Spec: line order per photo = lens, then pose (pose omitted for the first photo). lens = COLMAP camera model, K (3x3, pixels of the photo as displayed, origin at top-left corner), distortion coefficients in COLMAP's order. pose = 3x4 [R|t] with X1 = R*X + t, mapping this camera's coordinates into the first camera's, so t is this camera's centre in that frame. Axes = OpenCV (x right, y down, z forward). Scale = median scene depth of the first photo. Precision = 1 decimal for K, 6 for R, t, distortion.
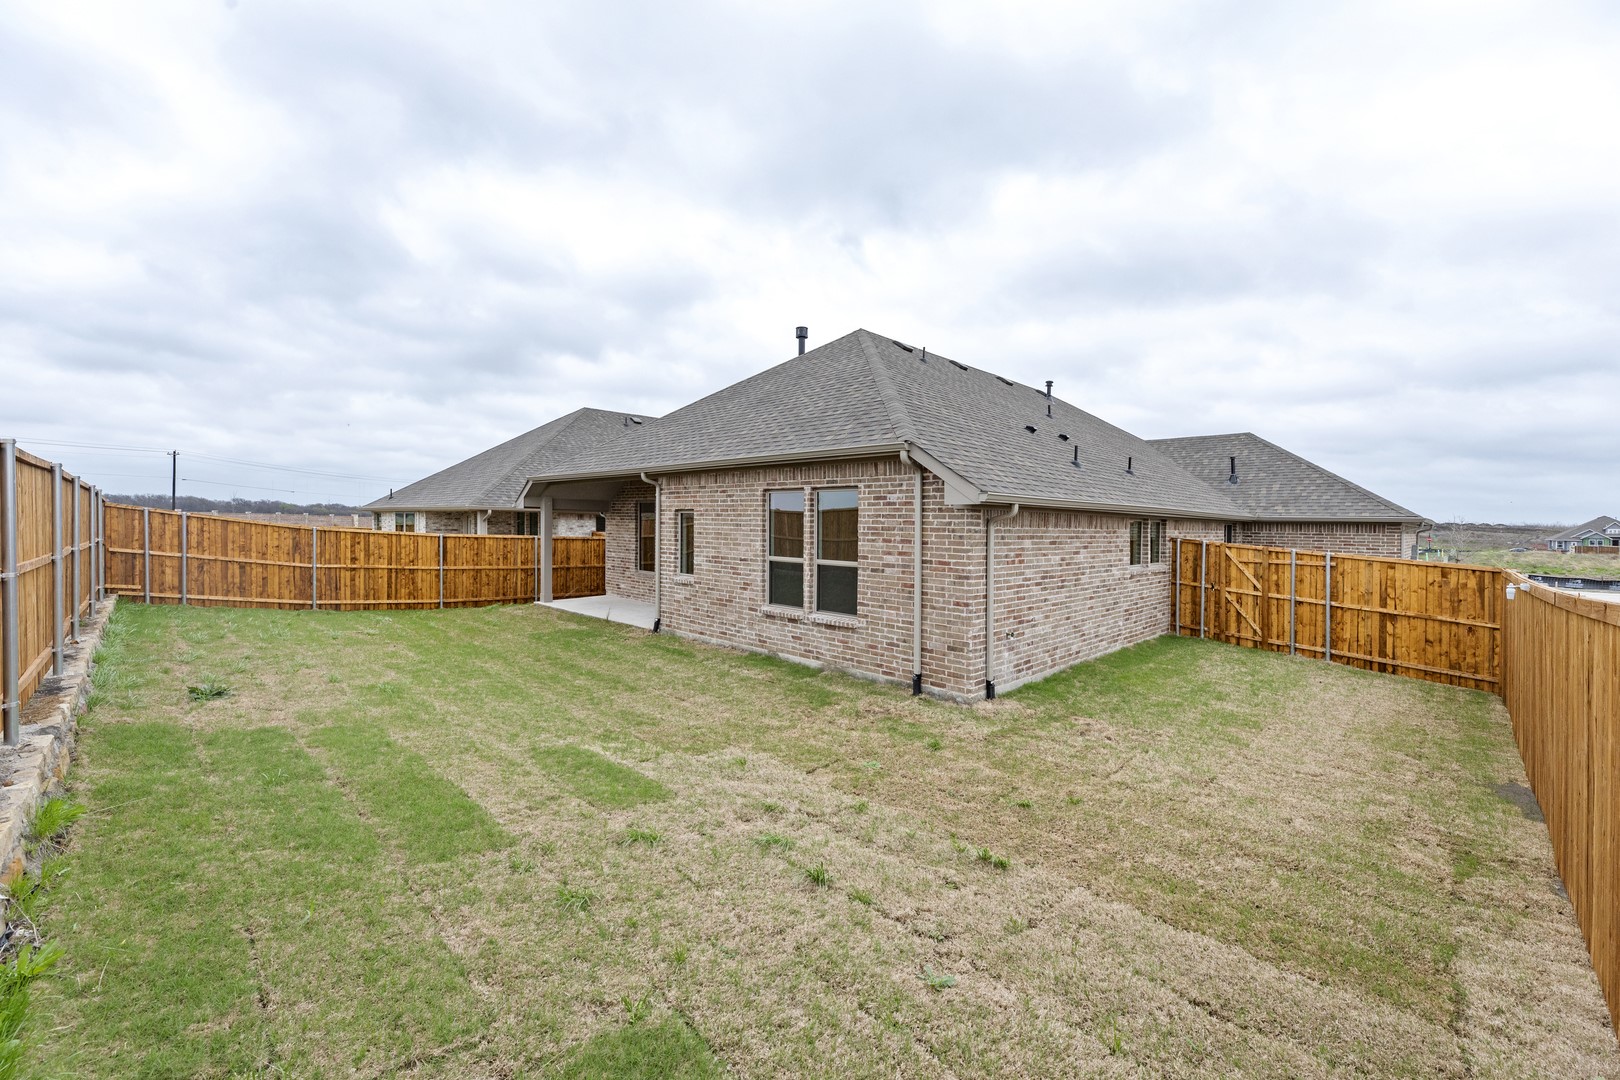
lens RADIAL K [[666.6, 0, 809.4], [0, 666.6, 527.9], [0, 0, 1]] dist [-0.000217, 0.000001]
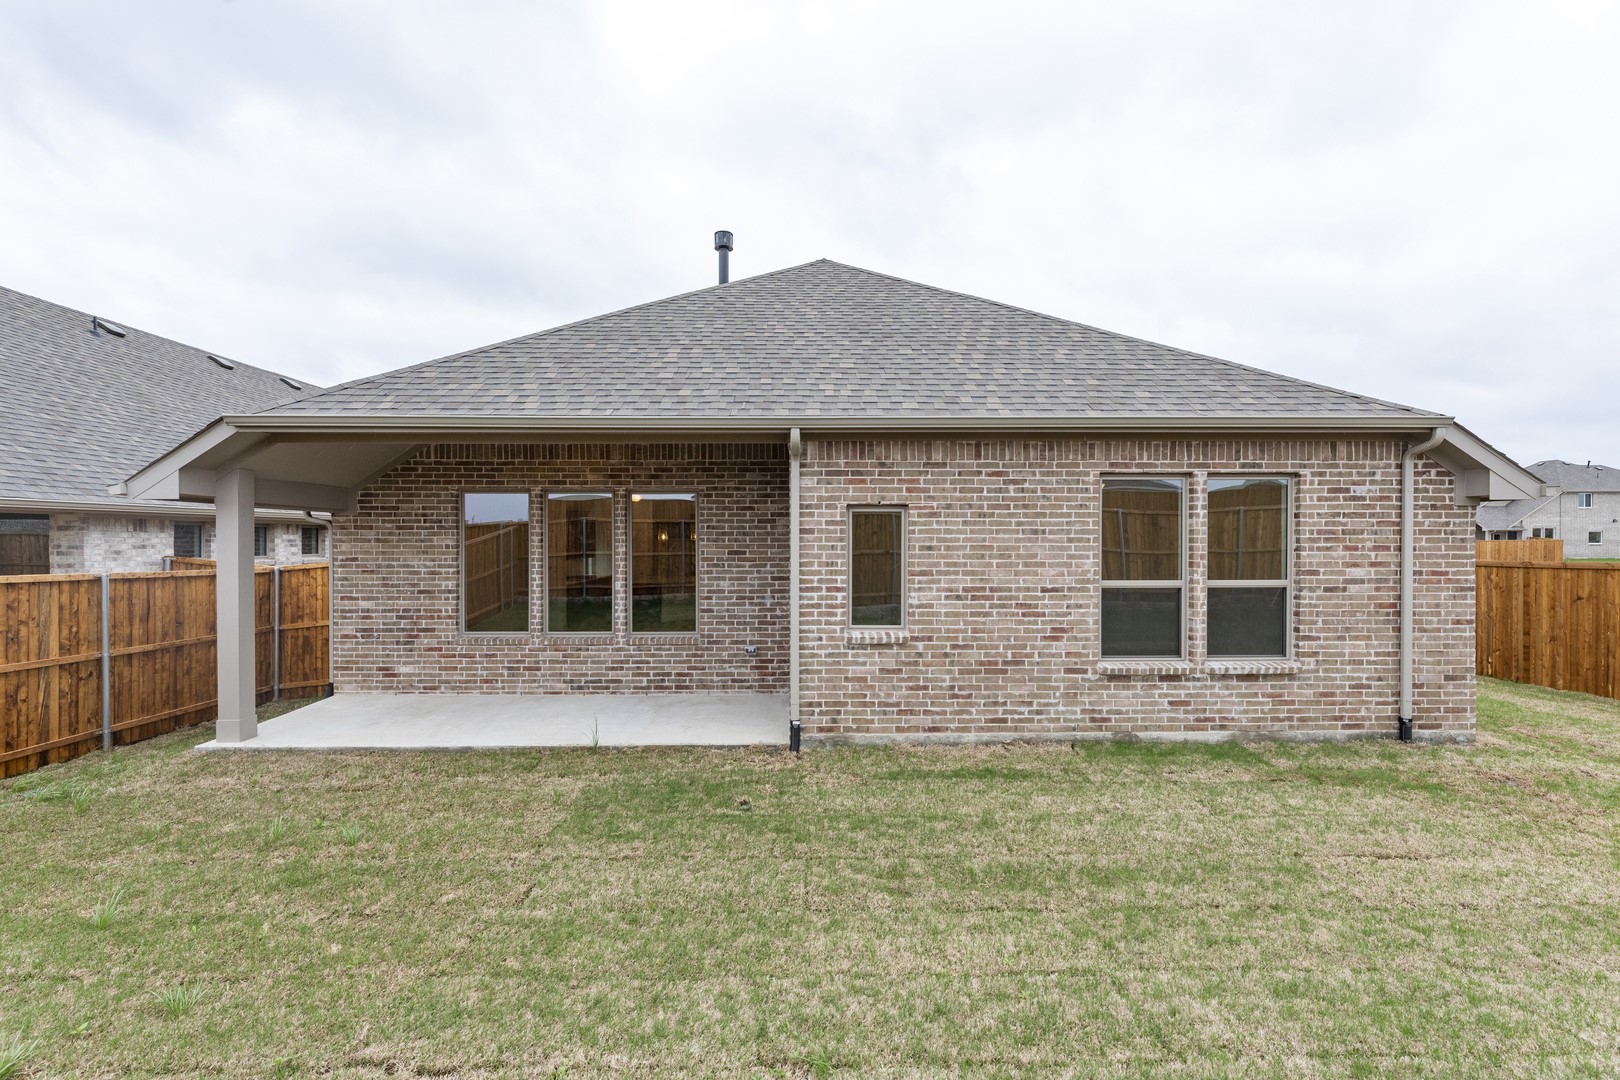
lens RADIAL K [[683.8, 0, 813.6], [0, 683.8, 537.8], [0, 0, 1]] dist [-0.002444, -0.000068]
pose [[0.694906, -0.012715, 0.718988, -0.818427], [0.017995, 0.999838, 0.000290, -0.003319], [-0.718875, 0.012736, 0.695022, 0.870370]]
